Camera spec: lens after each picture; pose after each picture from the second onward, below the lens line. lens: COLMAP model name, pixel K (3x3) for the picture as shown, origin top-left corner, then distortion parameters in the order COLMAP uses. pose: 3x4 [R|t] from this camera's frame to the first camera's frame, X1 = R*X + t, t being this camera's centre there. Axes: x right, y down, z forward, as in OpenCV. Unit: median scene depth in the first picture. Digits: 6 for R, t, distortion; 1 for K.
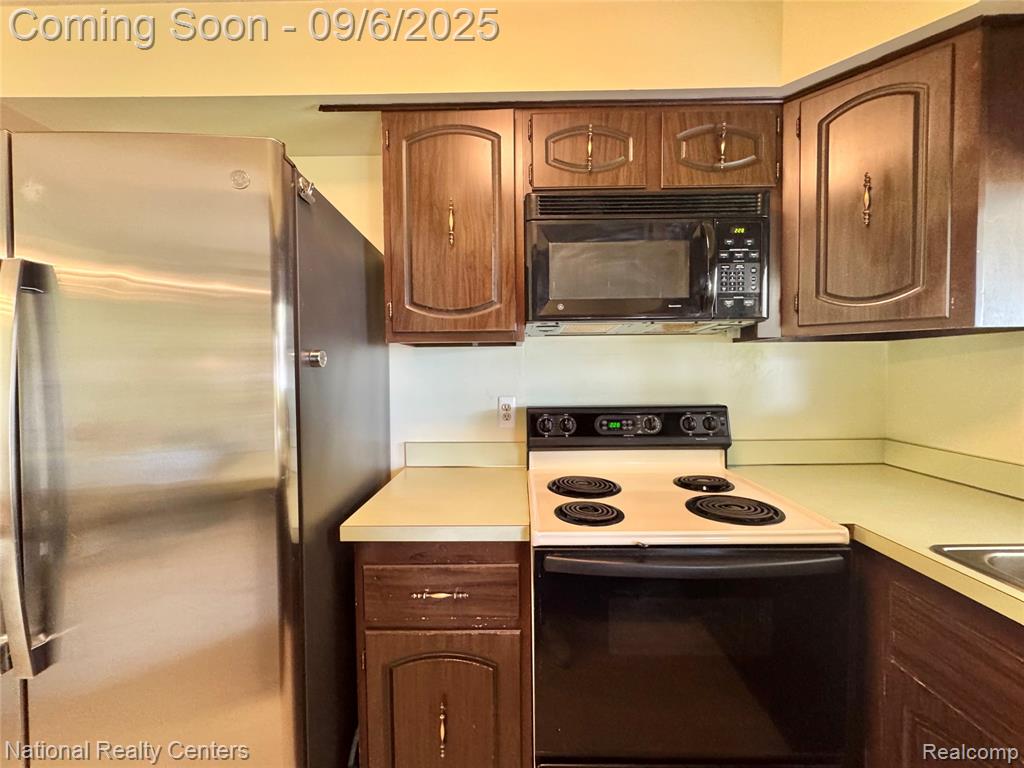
lens RADIAL K [[411.9, 0, 506.9], [0, 411.9, 381.4], [0, 0, 1]] dist [-0.003167, -0.000596]
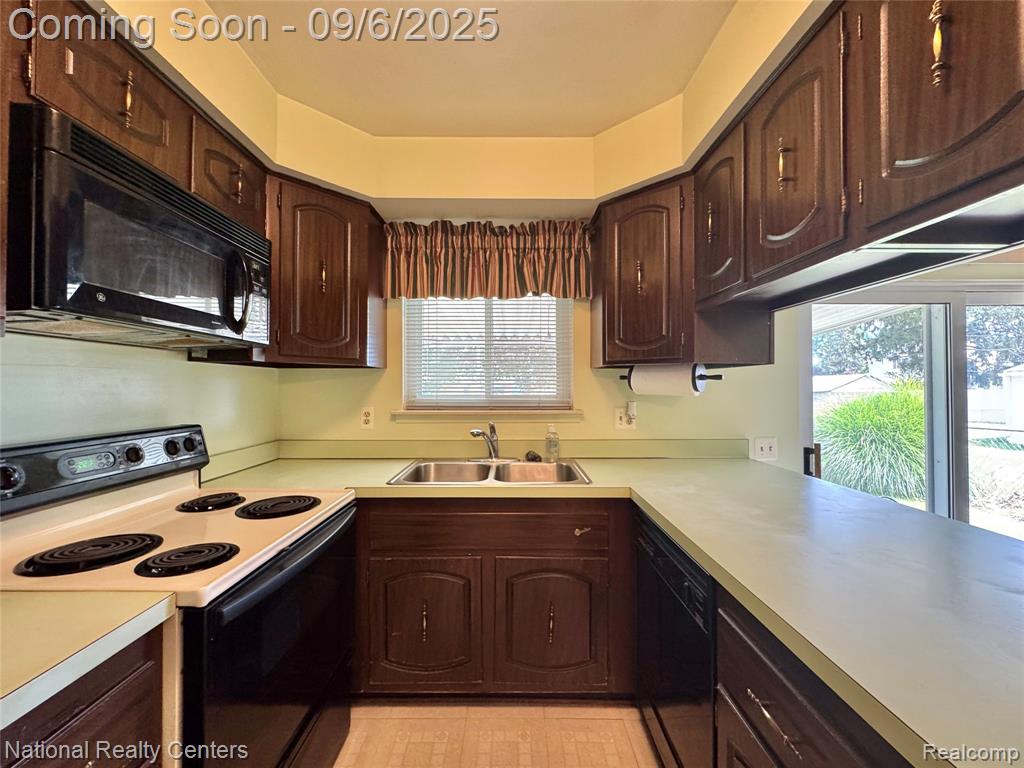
lens RADIAL K [[411.9, 0, 512.0], [0, 411.9, 384.3], [0, 0, 1]] dist [-0.003167, -0.000596]
pose [[-0.014702, 0.015617, 0.999770, -0.570069], [0.023859, 0.999599, -0.015264, -0.006114], [-0.999607, 0.023630, -0.015068, 0.311587]]
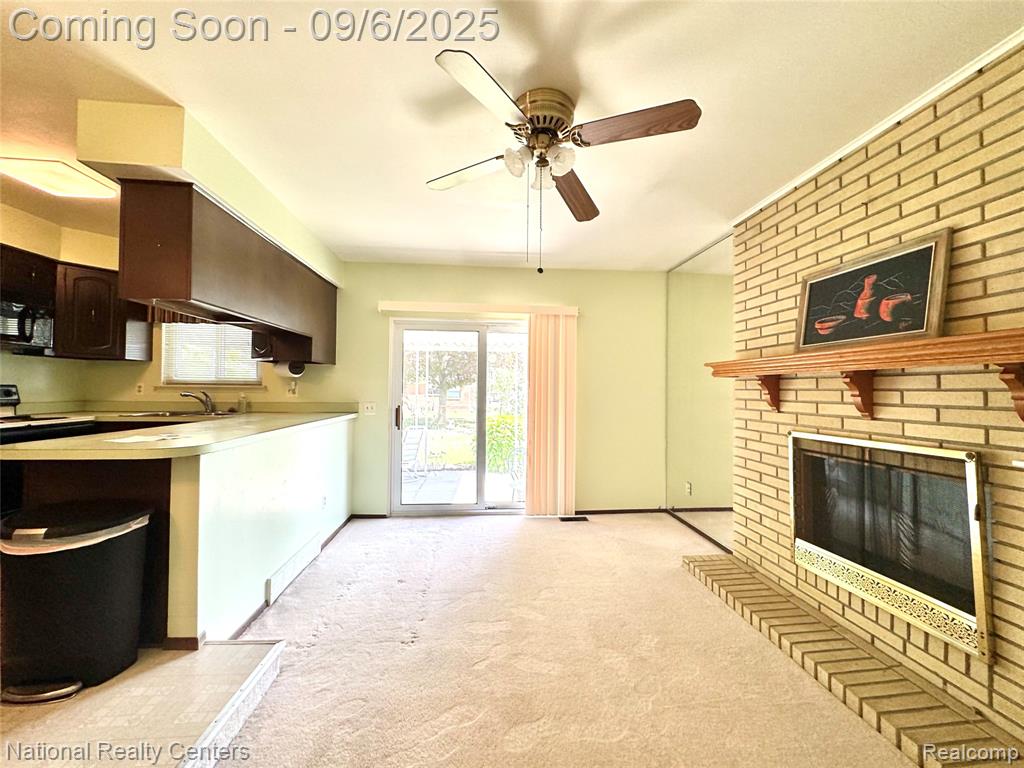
lens RADIAL K [[411.9, 0, 511.9], [0, 411.9, 385.3], [0, 0, 1]] dist [-0.003167, -0.000596]
pose [[-0.100811, 0.019520, 0.994714, -2.151430], [0.012131, 0.999757, -0.018390, 0.158522], [-0.994832, 0.010213, -0.101024, -1.555401]]
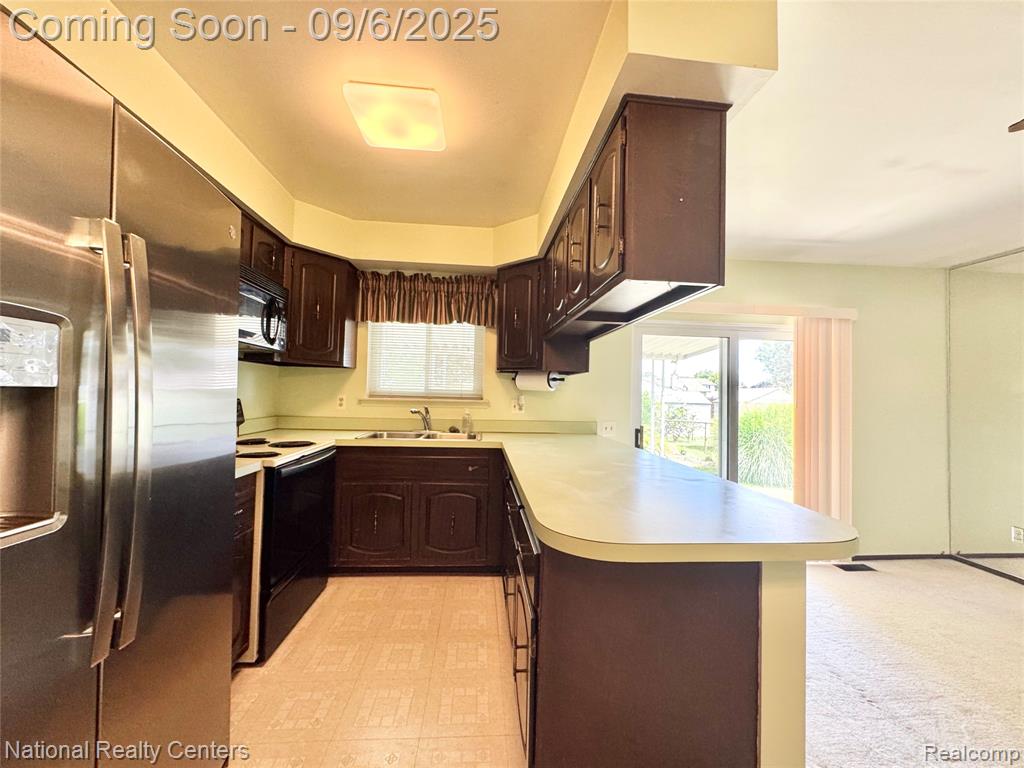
lens RADIAL K [[411.9, 0, 510.7], [0, 411.9, 385.1], [0, 0, 1]] dist [-0.003167, -0.000596]
pose [[-0.088345, 0.029248, 0.995660, -1.439921], [-0.001585, 0.999563, -0.029504, 0.064125], [-0.996089, -0.004185, -0.088260, 0.085716]]
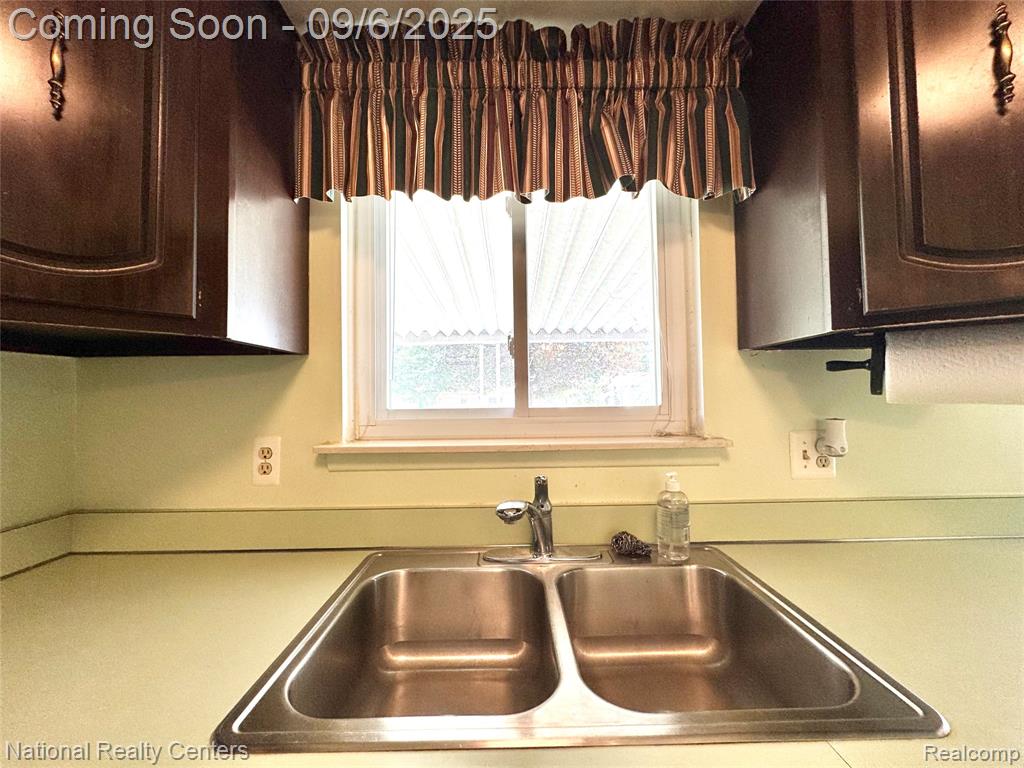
lens RADIAL K [[411.9, 0, 511.1], [0, 411.9, 380.4], [0, 0, 1]] dist [-0.003167, -0.000596]
pose [[-0.018947, 0.035860, 0.999177, 0.350623], [0.035195, 0.998761, -0.035178, -0.018028], [-0.999201, 0.034499, -0.020185, 0.427509]]
